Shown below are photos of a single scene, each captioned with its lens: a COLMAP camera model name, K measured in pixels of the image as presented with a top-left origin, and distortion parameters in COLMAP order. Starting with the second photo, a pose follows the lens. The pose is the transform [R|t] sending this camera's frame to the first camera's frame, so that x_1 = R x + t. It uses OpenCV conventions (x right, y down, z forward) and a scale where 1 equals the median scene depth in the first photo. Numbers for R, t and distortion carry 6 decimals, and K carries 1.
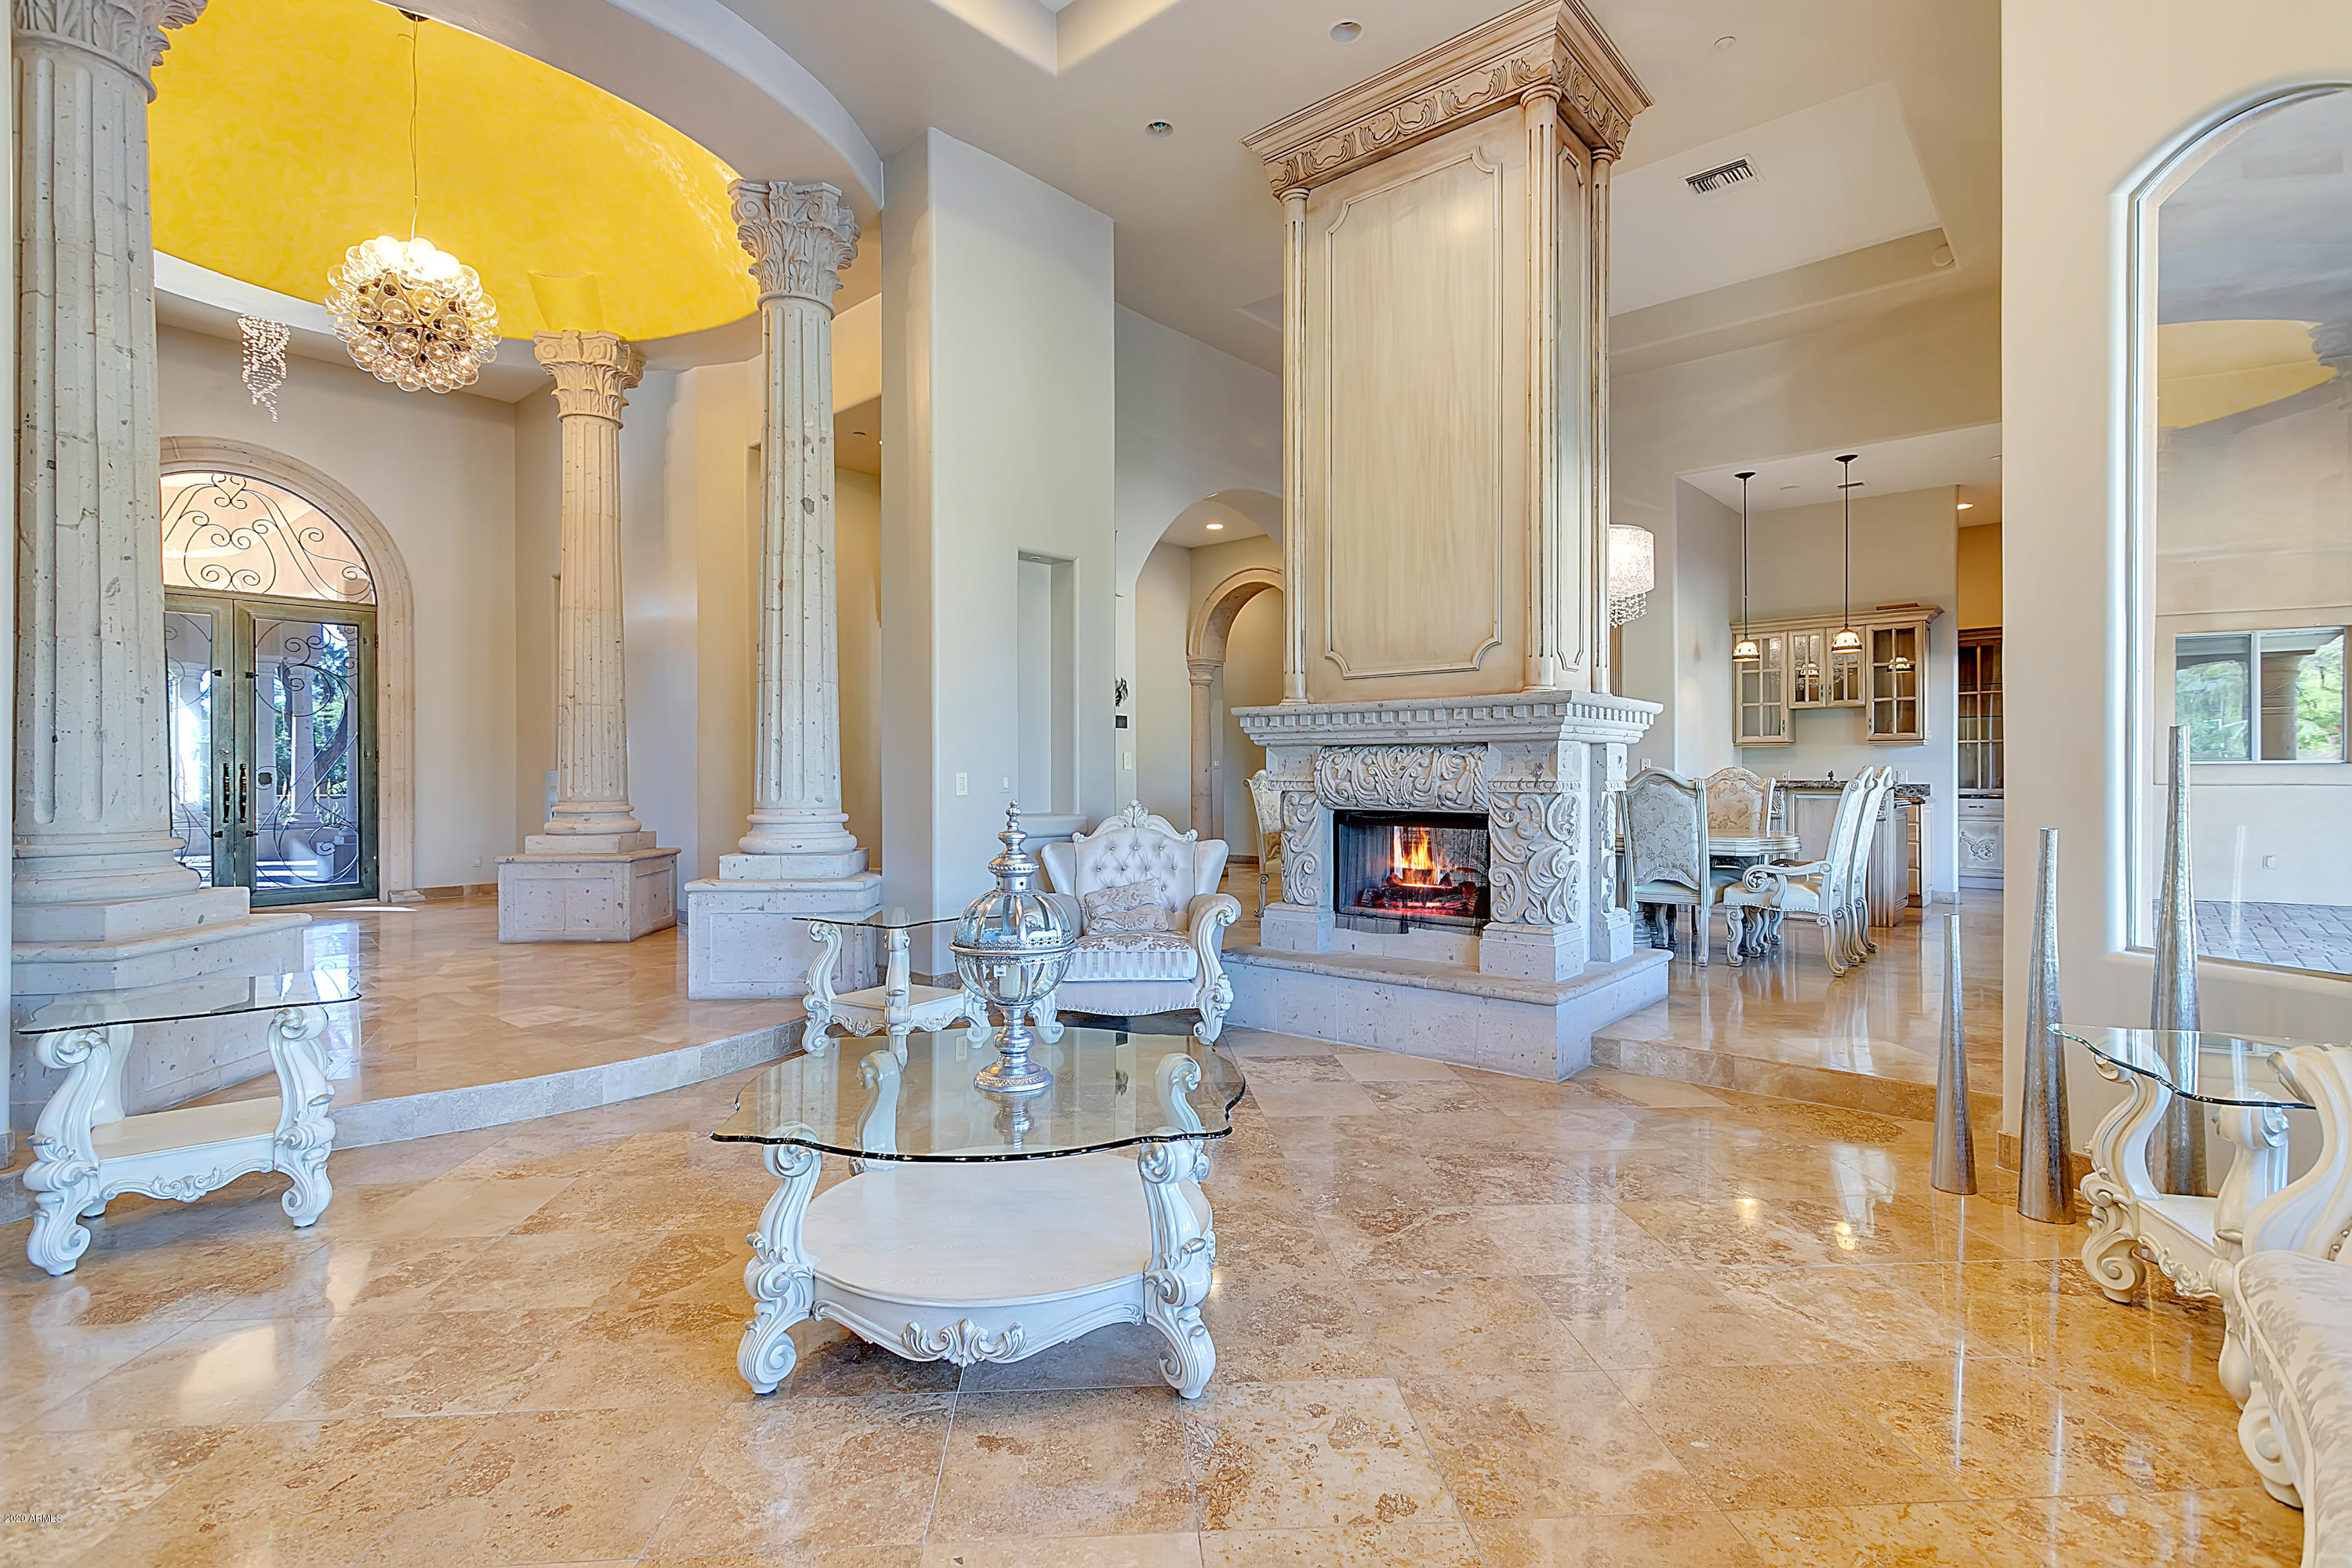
lens RADIAL K [[1097.1, 0, 1188.7], [0, 1097.1, 777.1], [0, 0, 1]] dist [-0.001416, -0.000021]
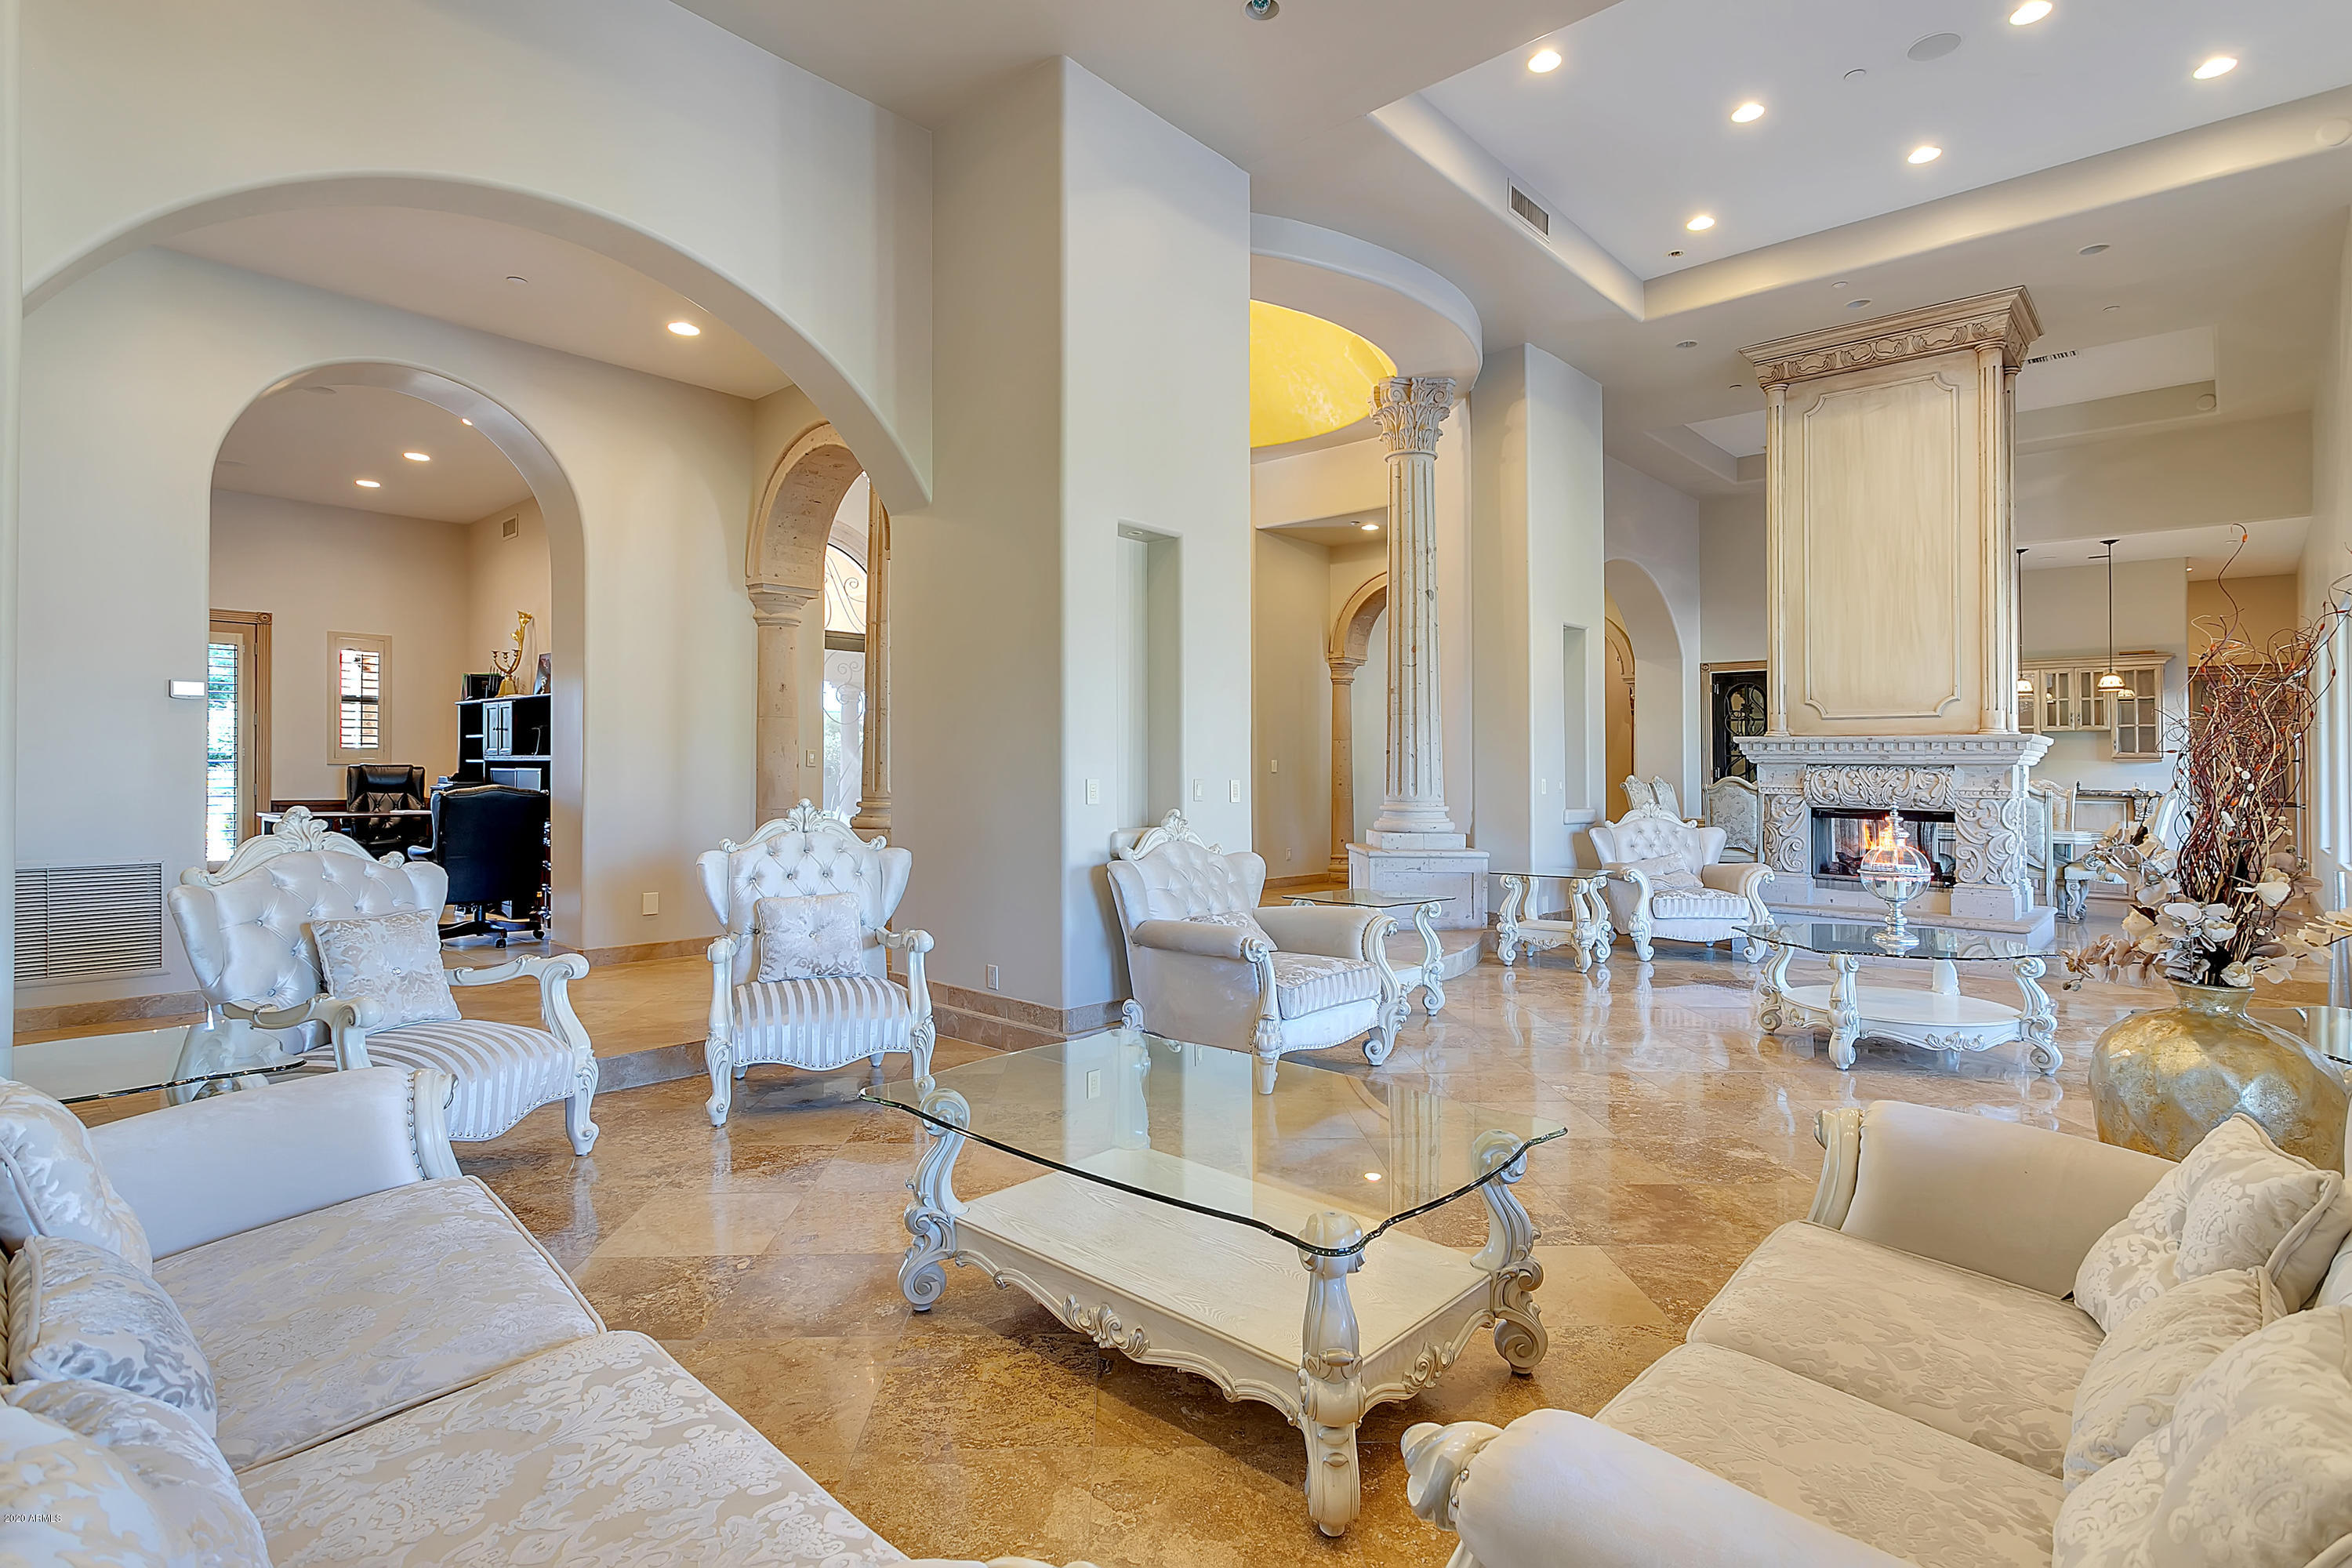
lens RADIAL K [[1121.5, 0, 1167.0], [0, 1121.5, 747.9], [0, 0, 1]] dist [0.001844, 0.000499]
pose [[0.999205, 0.011065, -0.038293, -0.676881], [-0.011837, 0.999730, -0.019981, -0.009937], [0.038062, 0.020418, 0.999067, -0.536364]]
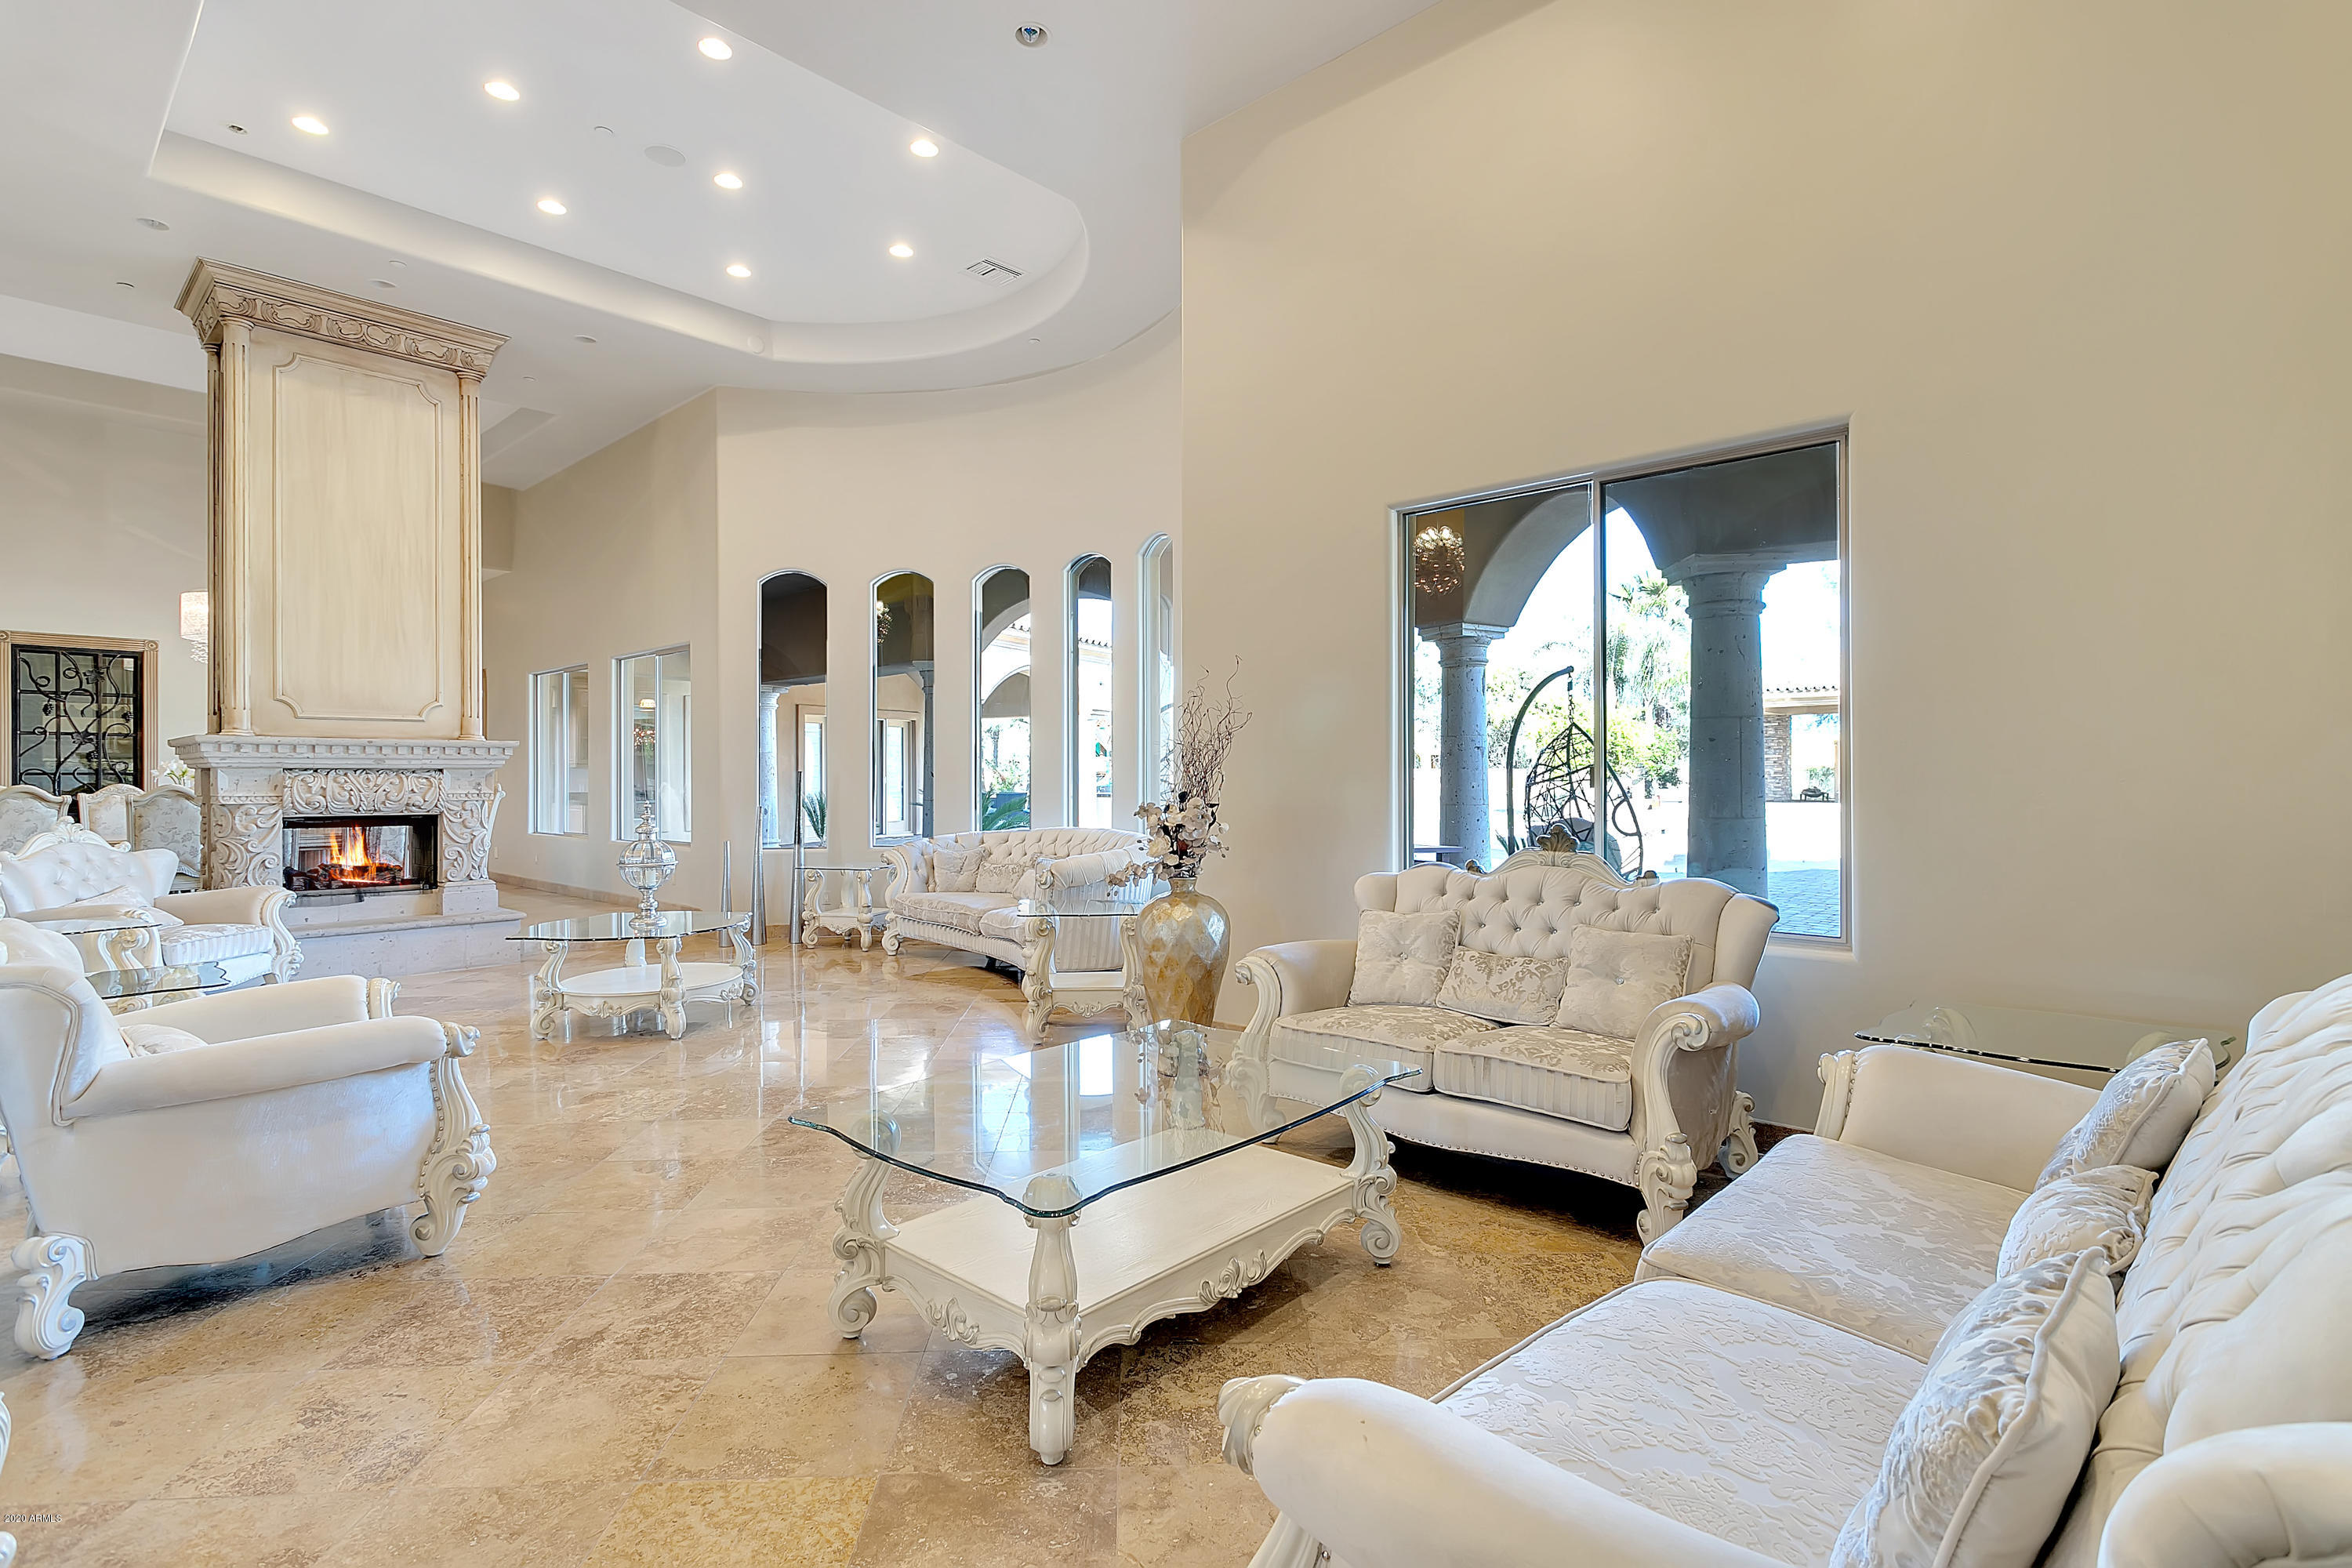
lens RADIAL K [[1153.5, 0, 1181.5], [0, 1153.5, 757.2], [0, 0, 1]] dist [0.001371, 0.000153]
pose [[0.032397, 0.019815, 0.999279, -1.202344], [0.005587, 0.999784, -0.020006, -0.008446], [-0.999459, 0.006231, 0.032279, -0.104679]]
